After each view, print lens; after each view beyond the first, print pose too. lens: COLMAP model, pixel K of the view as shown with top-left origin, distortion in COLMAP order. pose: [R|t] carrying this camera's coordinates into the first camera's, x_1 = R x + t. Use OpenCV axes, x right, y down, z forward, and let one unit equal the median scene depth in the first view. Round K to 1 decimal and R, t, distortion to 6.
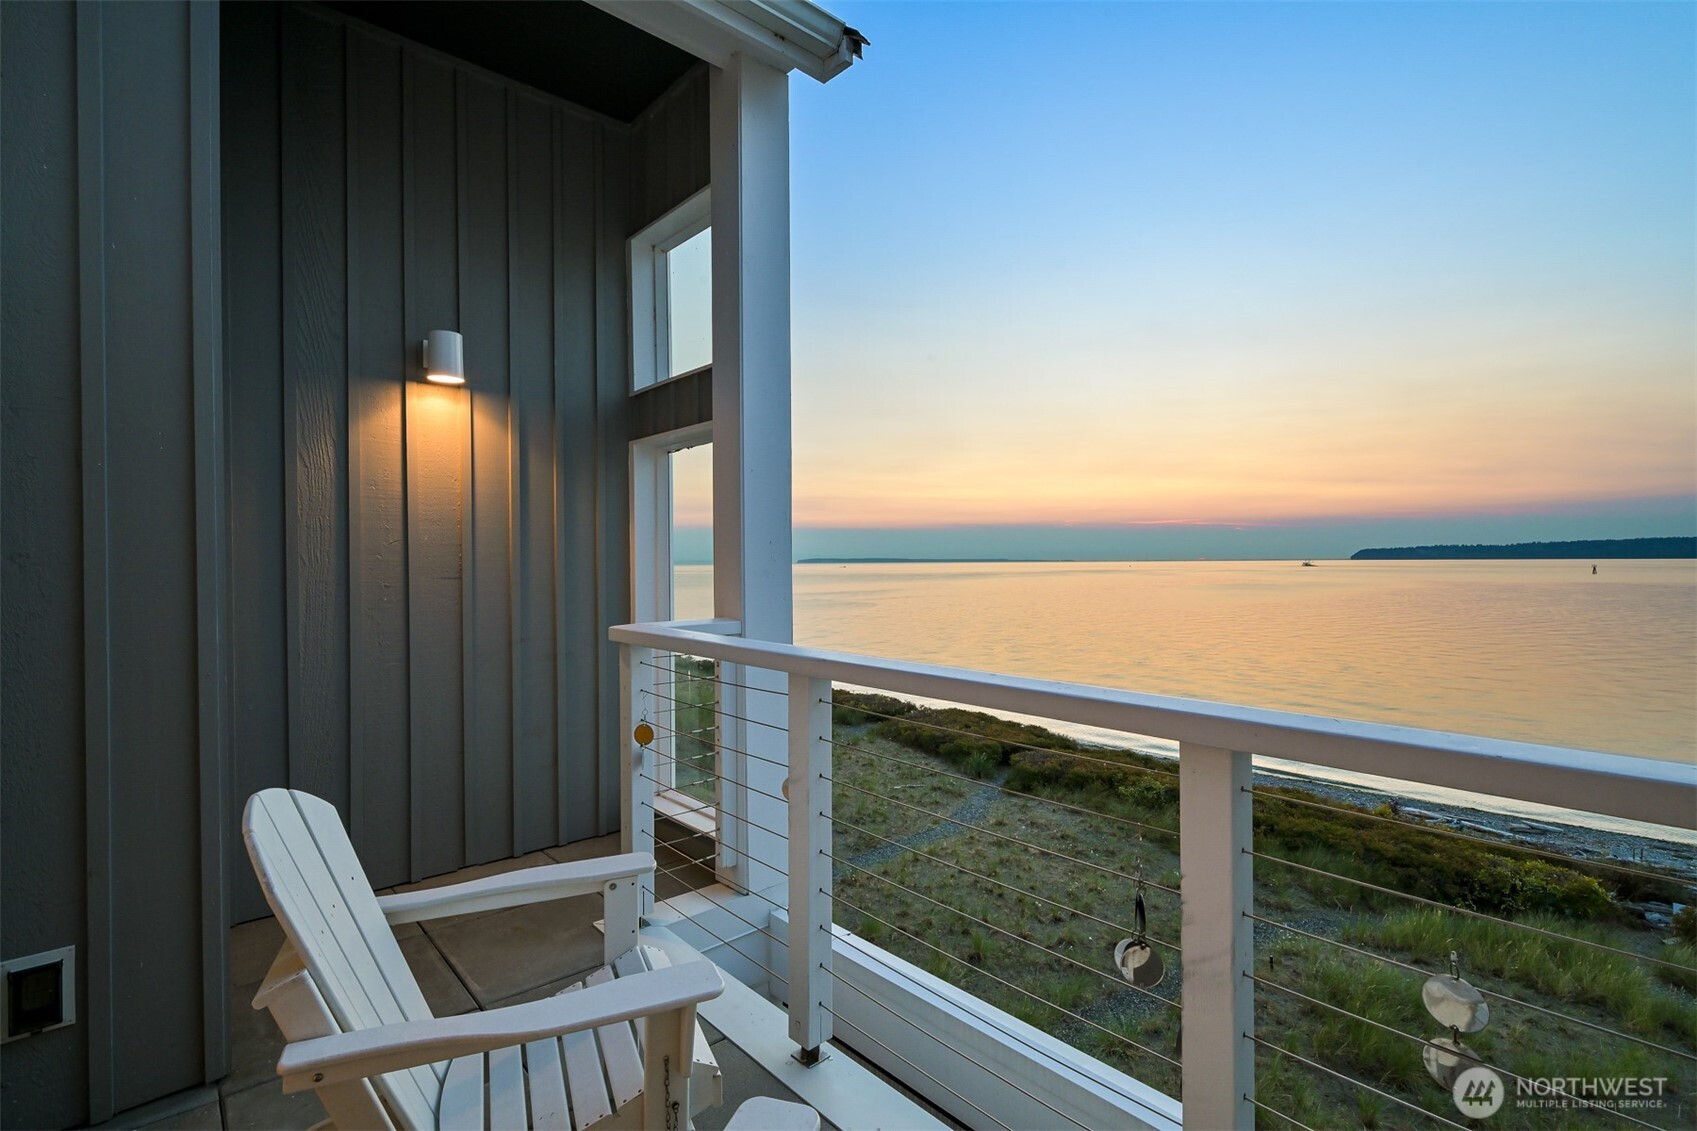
lens RADIAL K [[790.5, 0, 850.1], [0, 790.5, 576.3], [0, 0, 1]] dist [-0.000645, -0.000066]
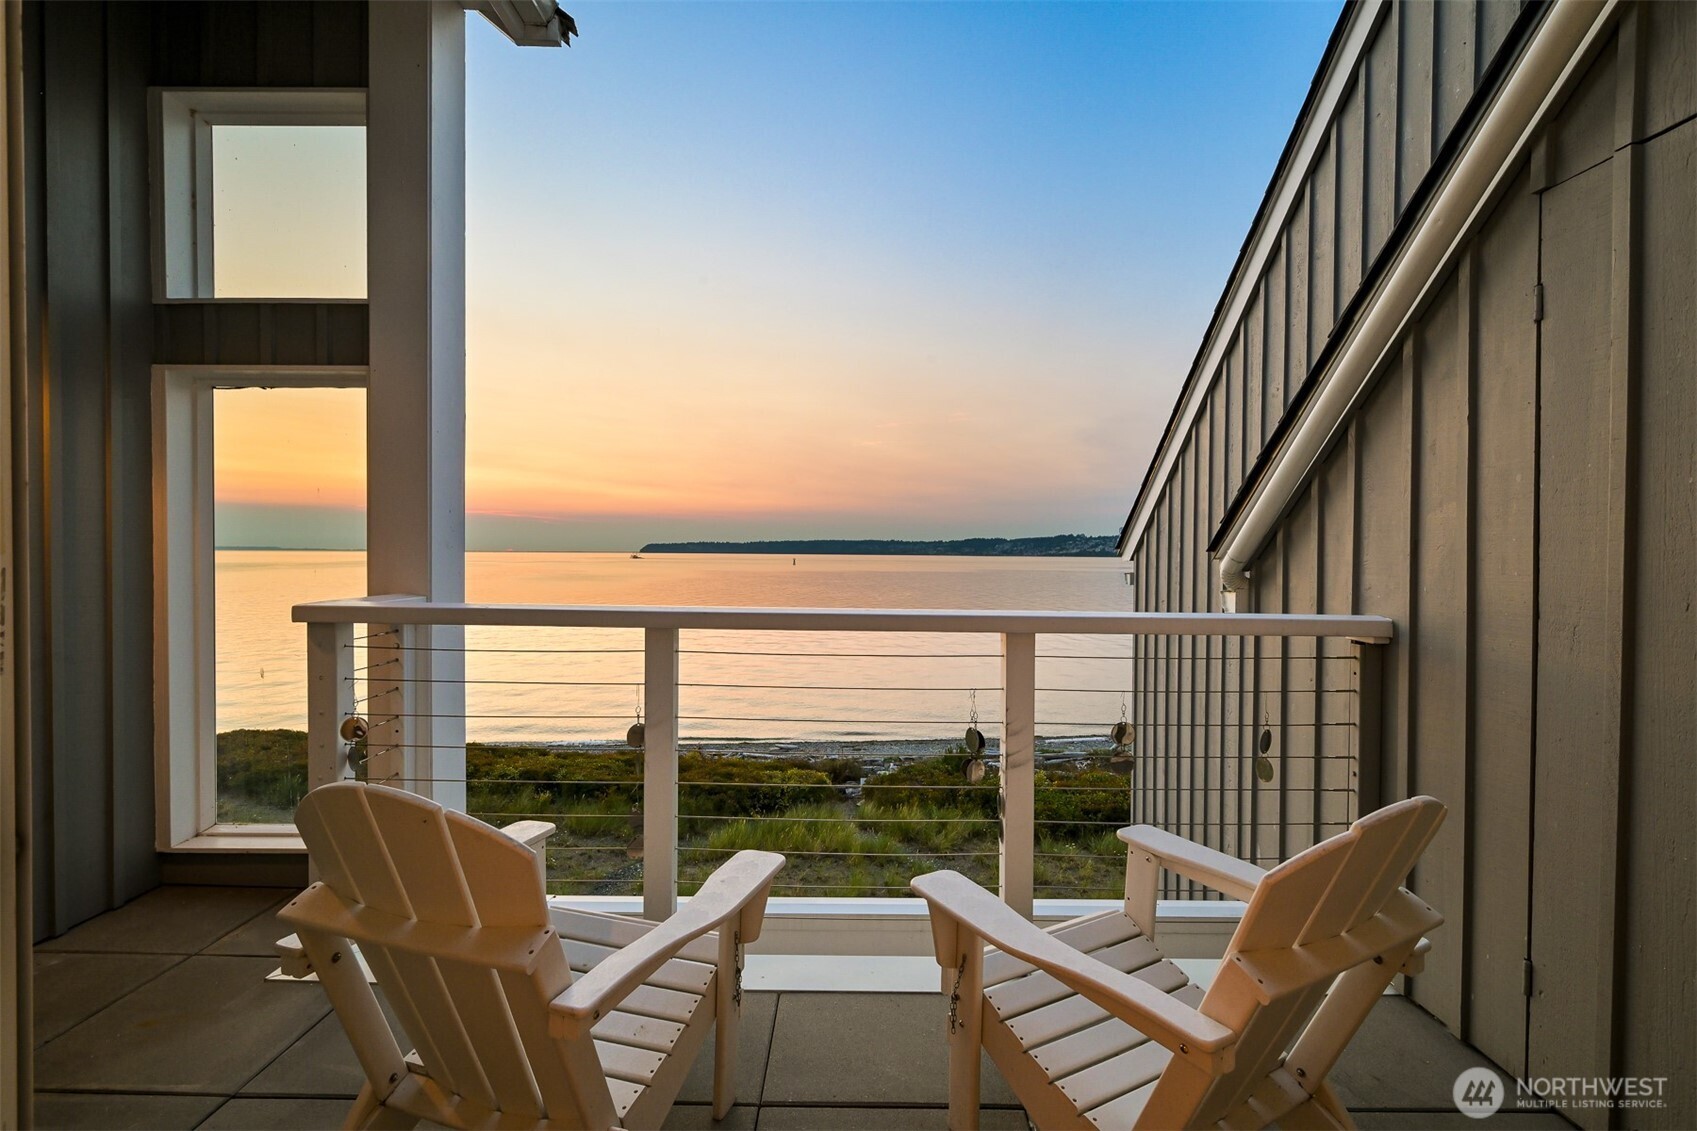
lens RADIAL K [[768.5, 0, 848.5], [0, 768.5, 565.5], [0, 0, 1]] dist [0.000819, 0.000347]
pose [[0.678639, -0.002239, 0.734469, -0.065524], [0.004400, 0.999990, -0.001017, 0.003626], [-0.734459, 0.003922, 0.678642, 0.007542]]
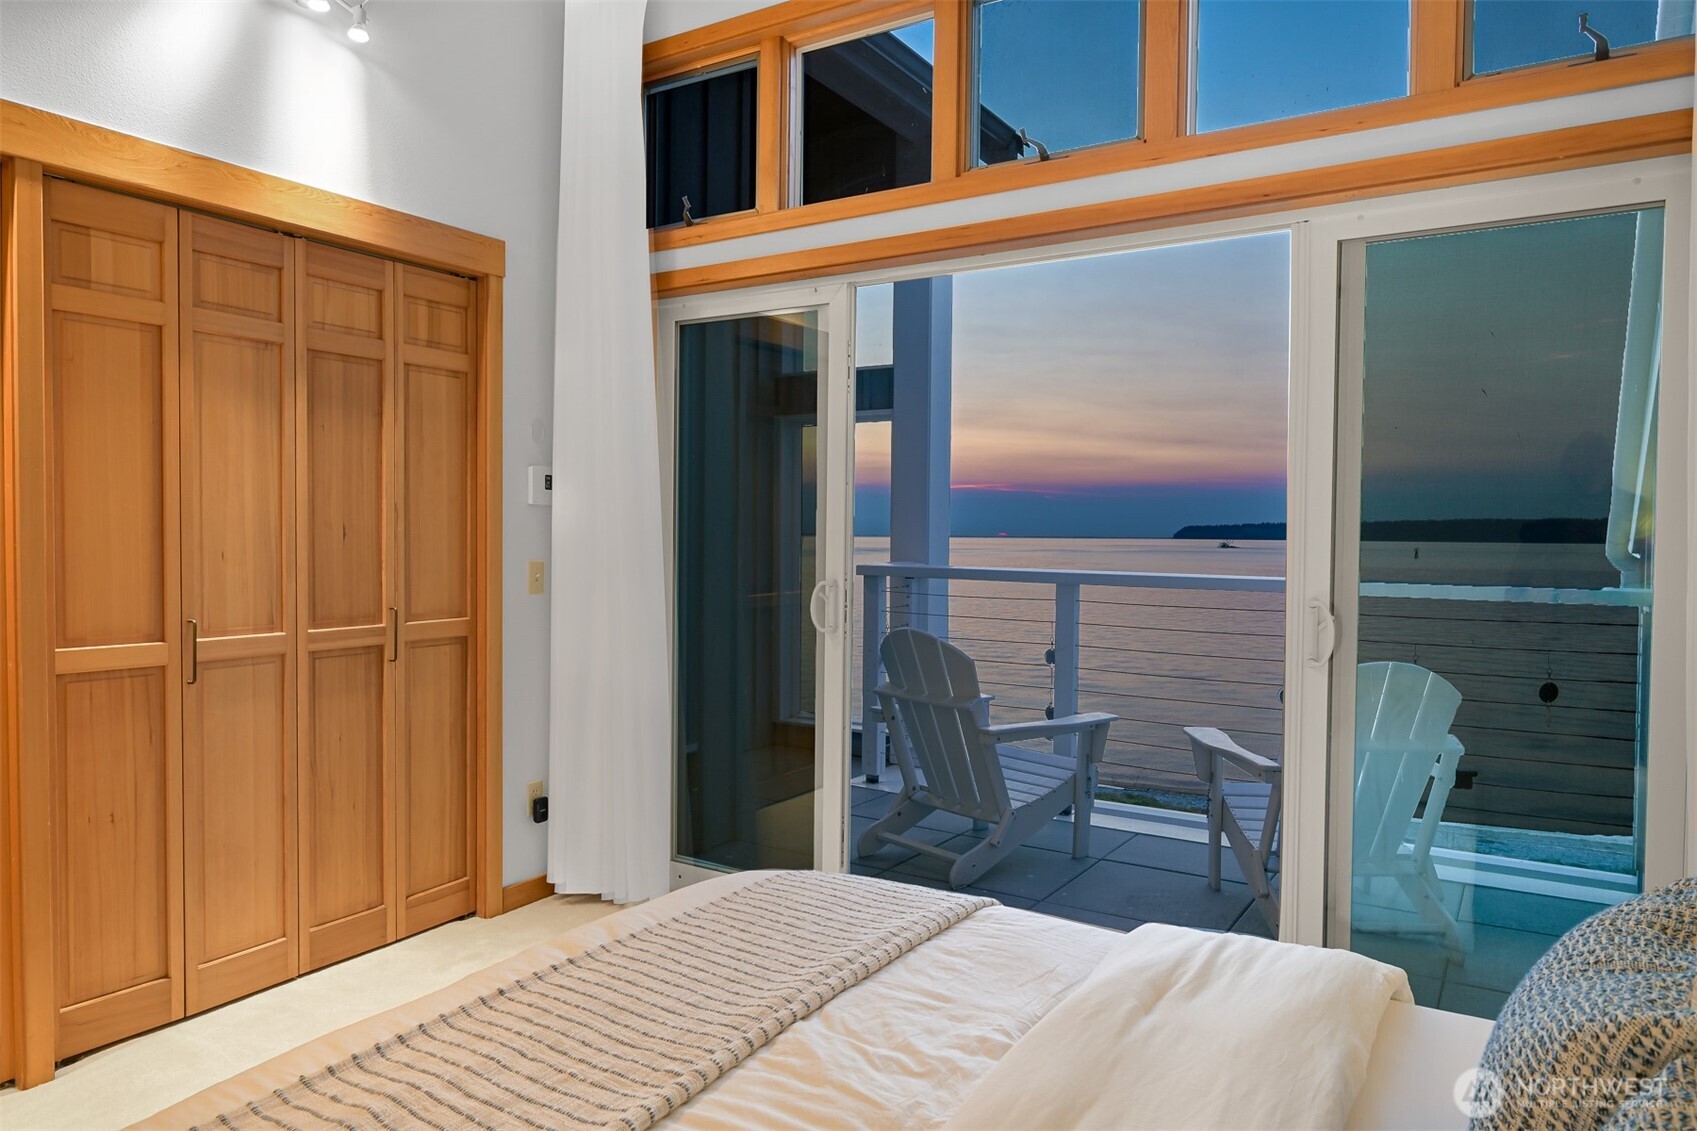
lens RADIAL K [[1078.3, 0, 848.5], [0, 1078.3, 565.5], [0, 0, 1]] dist [-0.001195, -0.001065]
pose [[0.963610, 0.005042, 0.267266, -0.107067], [-0.007551, 0.999937, 0.008360, 0.006753], [-0.267207, -0.010073, 0.963586, -0.101749]]
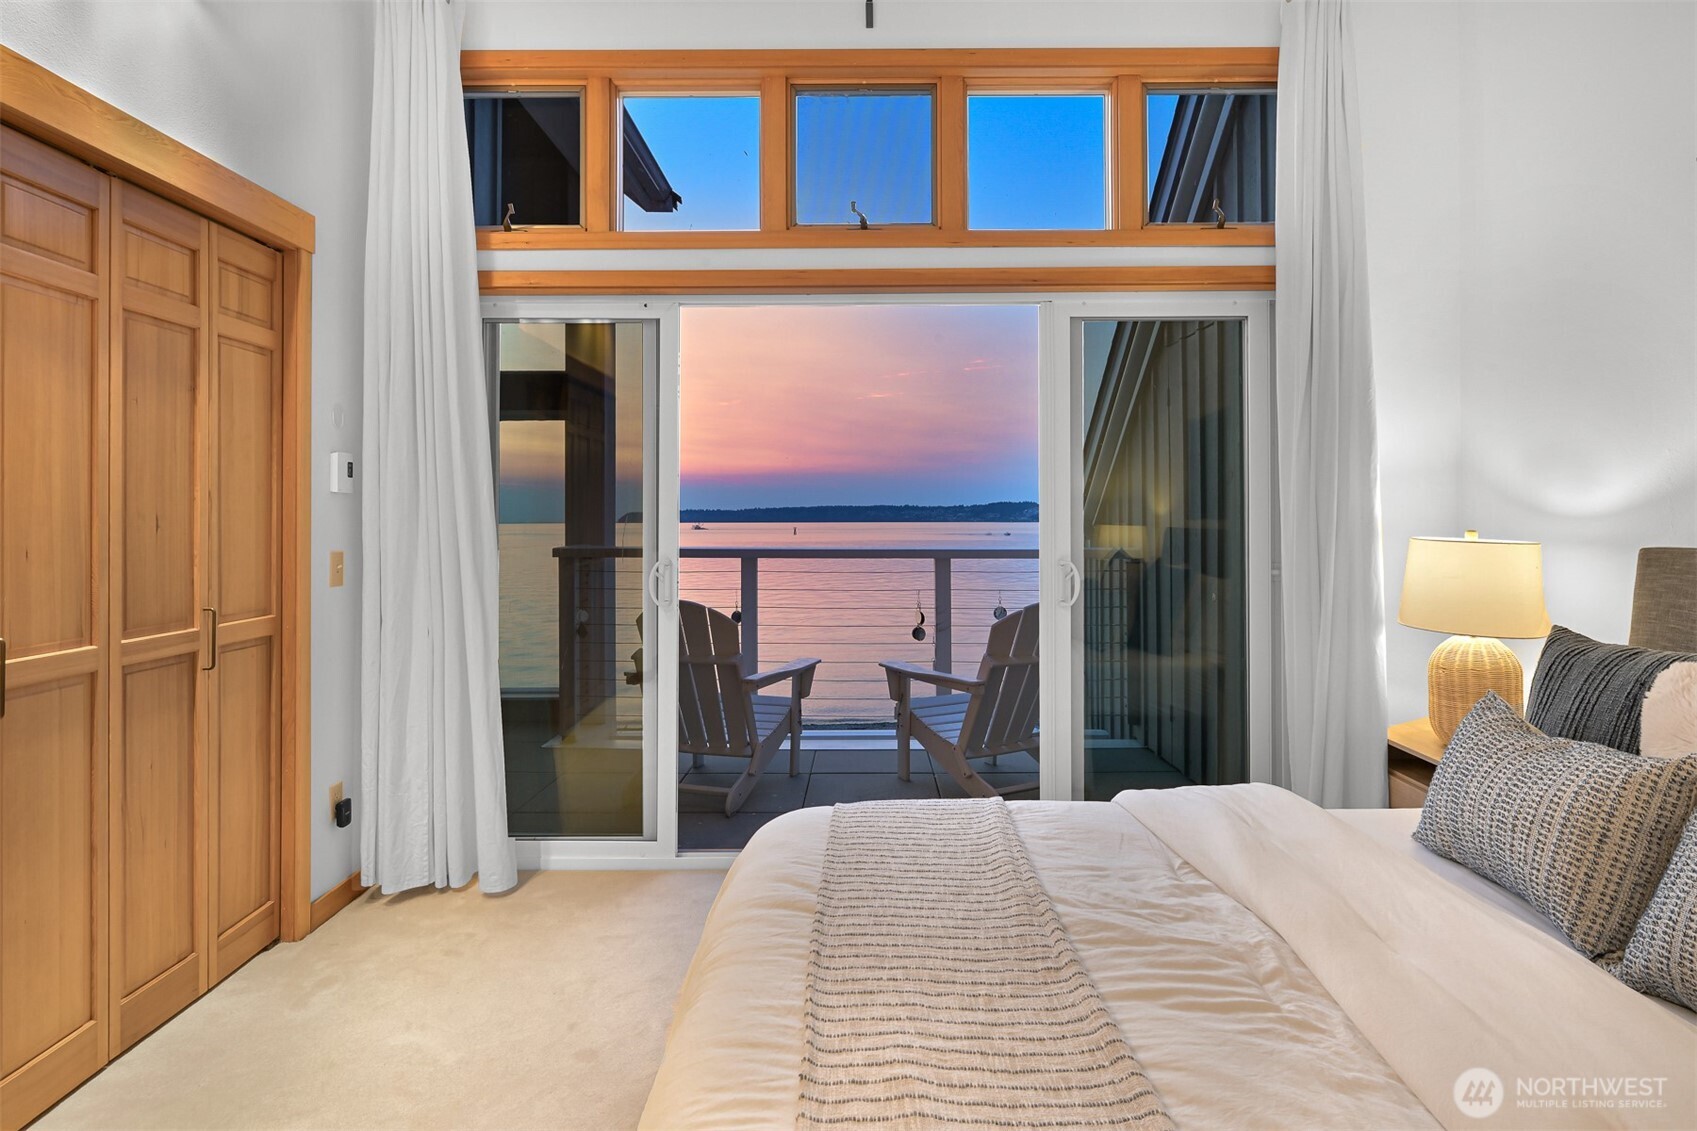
lens RADIAL K [[876.4, 0, 853.2], [0, 876.4, 515.1], [0, 0, 1]] dist [-0.000183, -0.001234]
pose [[0.681758, 0.006154, 0.731552, -0.150463], [0.015988, 0.999600, -0.023309, 0.006661], [-0.731403, 0.027587, 0.681387, -0.073340]]
